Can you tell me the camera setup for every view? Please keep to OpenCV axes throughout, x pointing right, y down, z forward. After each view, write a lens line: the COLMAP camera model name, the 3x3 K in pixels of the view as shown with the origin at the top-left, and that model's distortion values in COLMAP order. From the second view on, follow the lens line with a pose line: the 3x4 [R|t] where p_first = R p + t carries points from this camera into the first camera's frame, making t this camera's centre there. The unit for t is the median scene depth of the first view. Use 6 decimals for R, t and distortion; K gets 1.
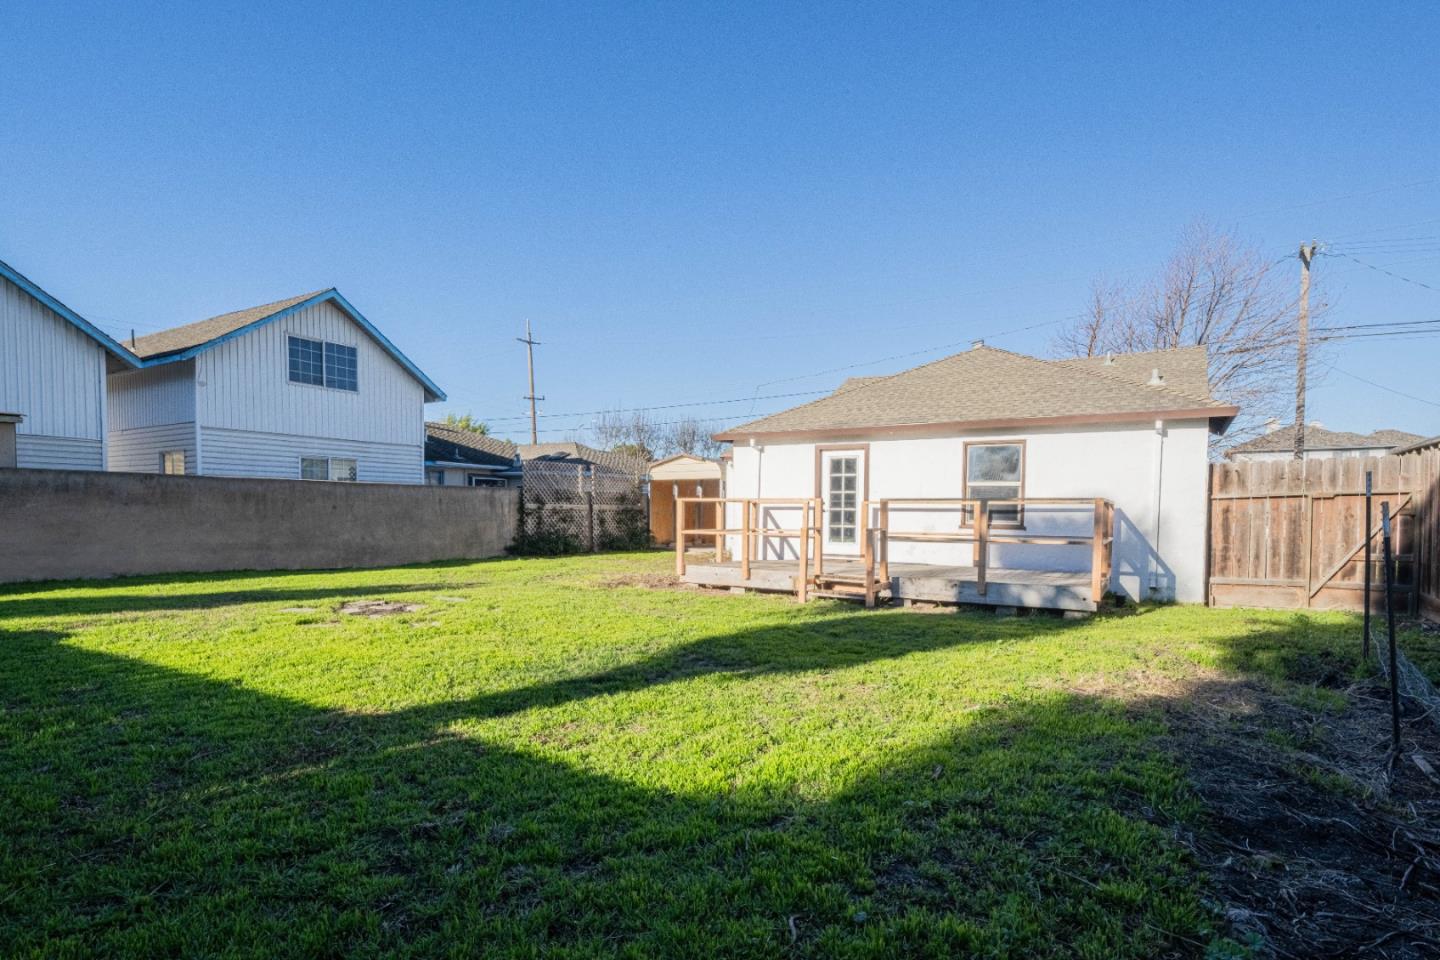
lens RADIAL K [[714.2, 0, 739.3], [0, 714.2, 534.6], [0, 0, 1]] dist [-0.000868, -0.000113]
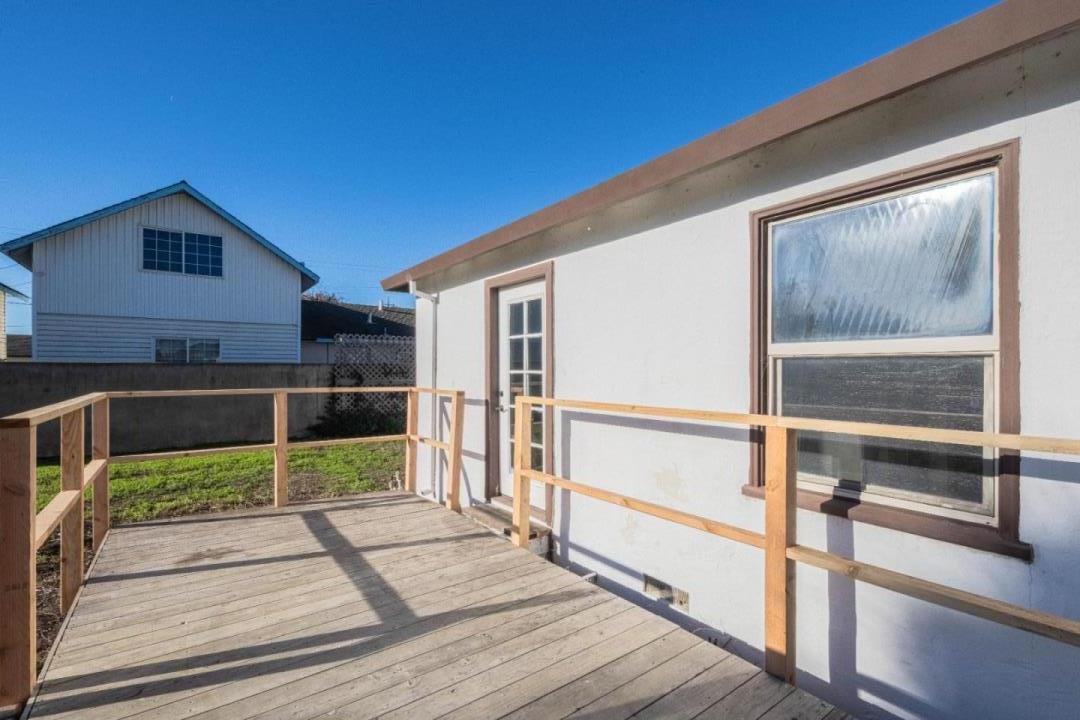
lens RADIAL K [[488.7, 0, 536.1], [0, 488.7, 366.7], [0, 0, 1]] dist [0.036912, -0.012858]
pose [[0.902208, -0.009099, -0.431205, 0.291145], [-0.008588, 0.999200, -0.039053, -0.049888], [0.431215, 0.038938, 0.901409, 0.699681]]
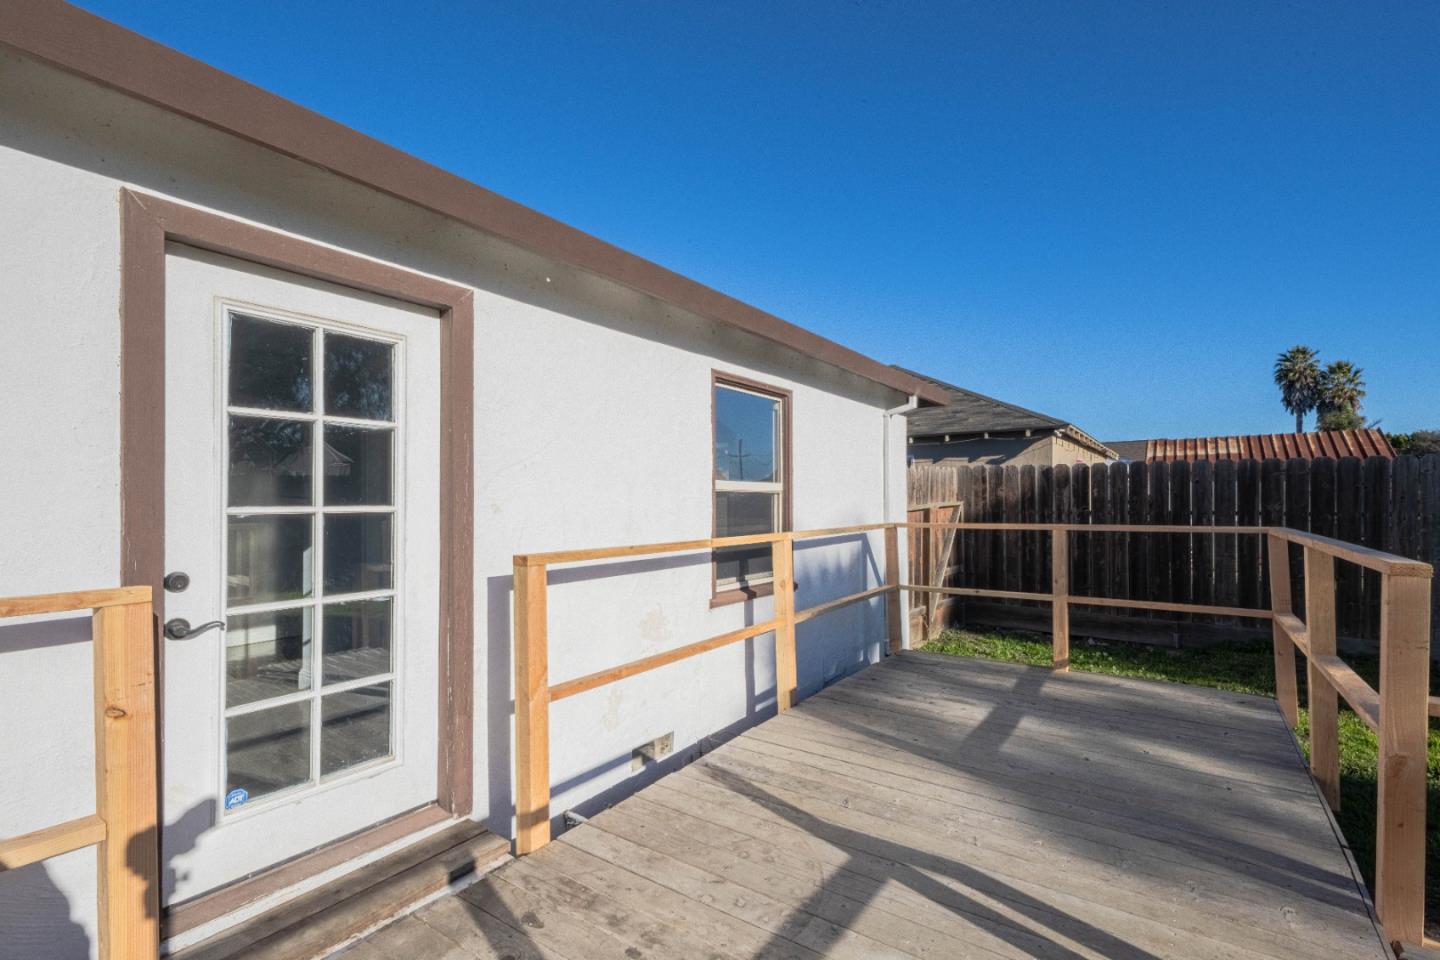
lens RADIAL K [[652.4, 0, 734.7], [0, 652.4, 498.2], [0, 0, 1]] dist [0.025899, 0.000059]
pose [[0.113877, -0.003388, 0.993489, -0.014541], [0.041121, 0.999153, -0.001306, -0.057486], [-0.992643, 0.041002, 0.113920, 0.864112]]
